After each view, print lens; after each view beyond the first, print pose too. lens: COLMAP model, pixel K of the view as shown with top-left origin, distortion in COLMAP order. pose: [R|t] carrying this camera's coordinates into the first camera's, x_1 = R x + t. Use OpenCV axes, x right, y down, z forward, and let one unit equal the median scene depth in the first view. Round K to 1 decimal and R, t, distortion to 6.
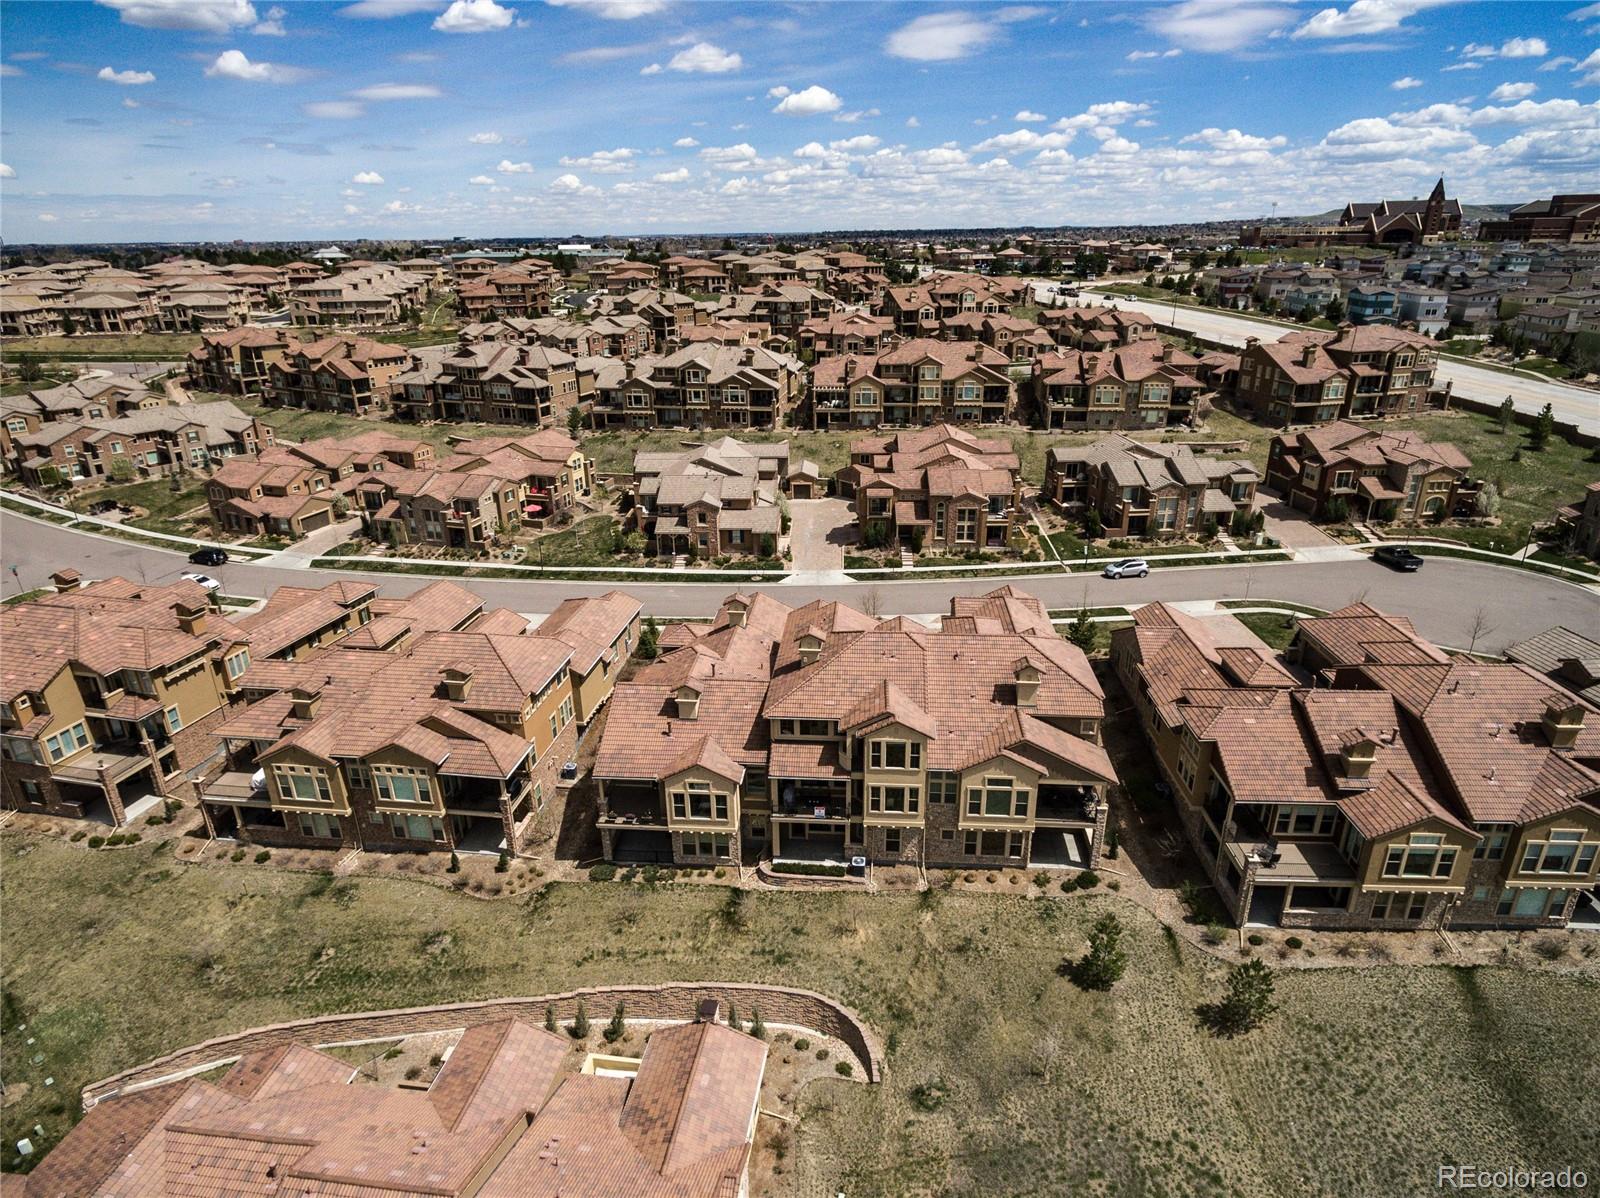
lens RADIAL K [[908.4, 0, 805.6], [0, 908.4, 556.5], [0, 0, 1]] dist [0.001346, 0.008425]
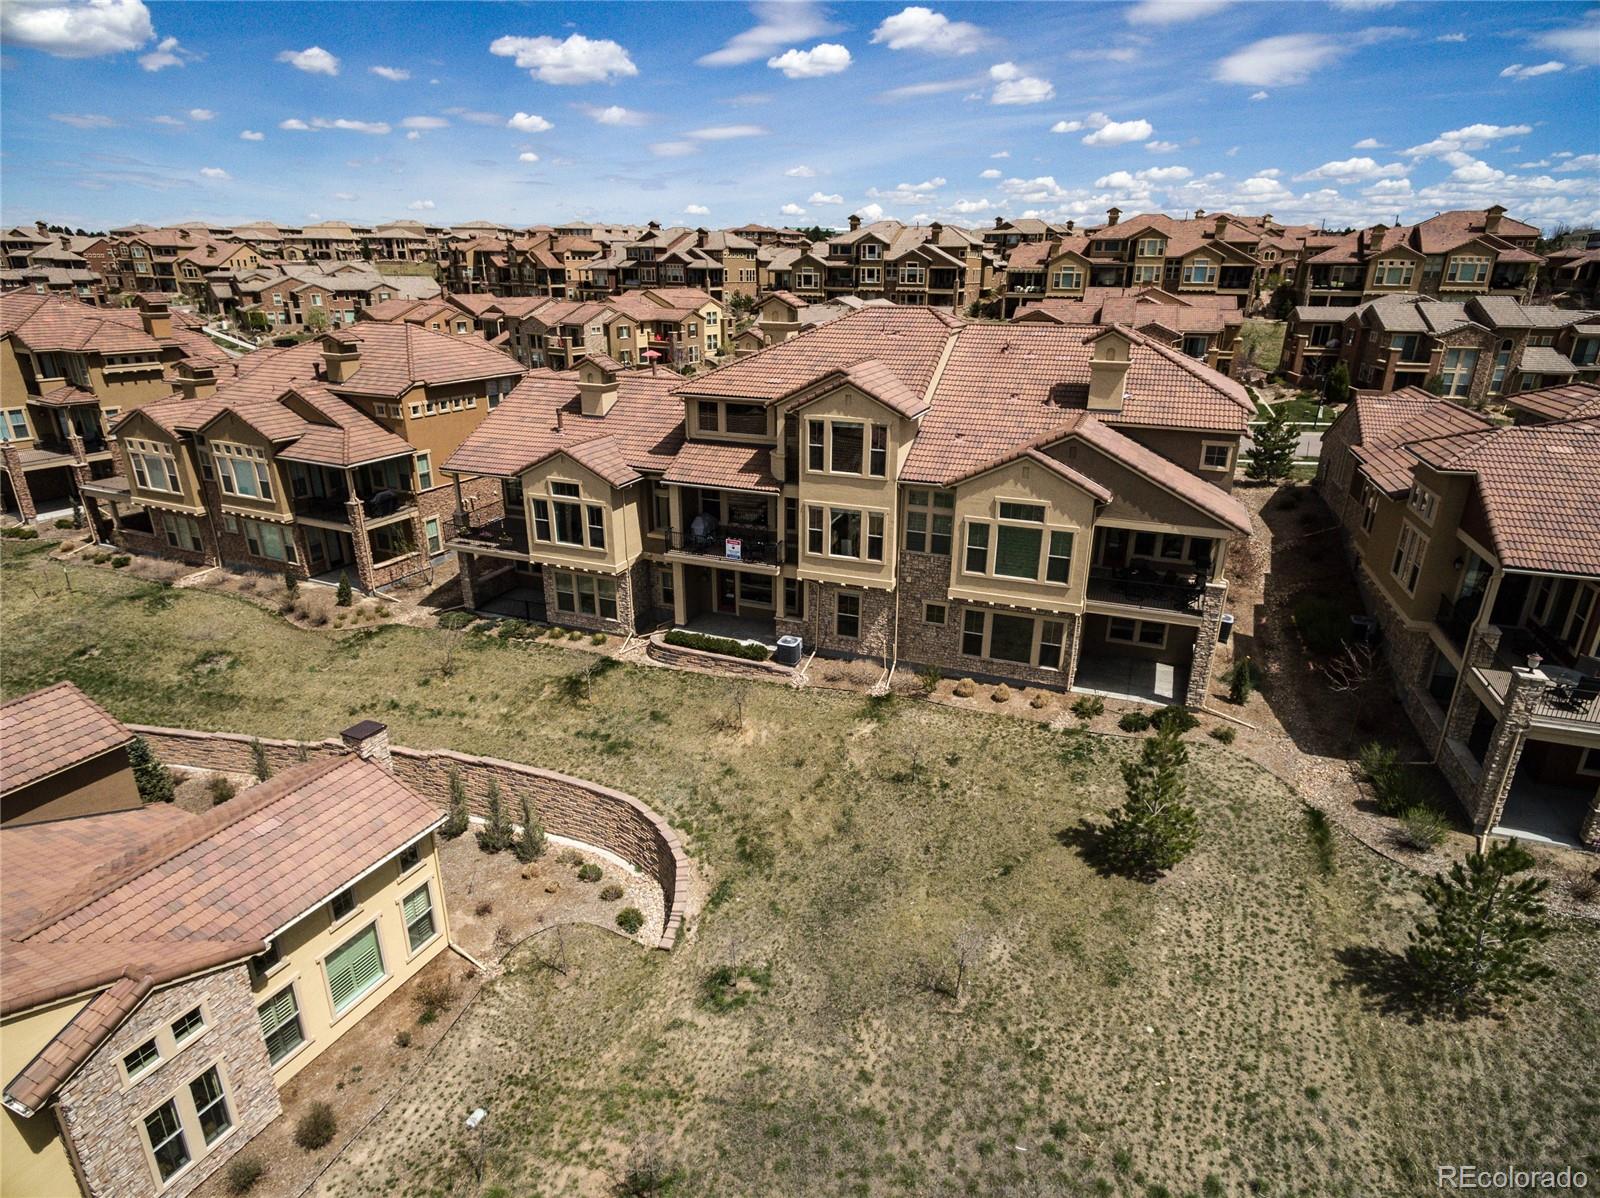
lens RADIAL K [[920.3, 0, 798.3], [0, 920.3, 543.7], [0, 0, 1]] dist [0.001548, 0.002521]
pose [[0.960296, 0.113995, -0.254631, 0.216859], [-0.116765, 0.993150, 0.004261, 0.267920], [0.253373, 0.025641, 0.967029, 0.397681]]
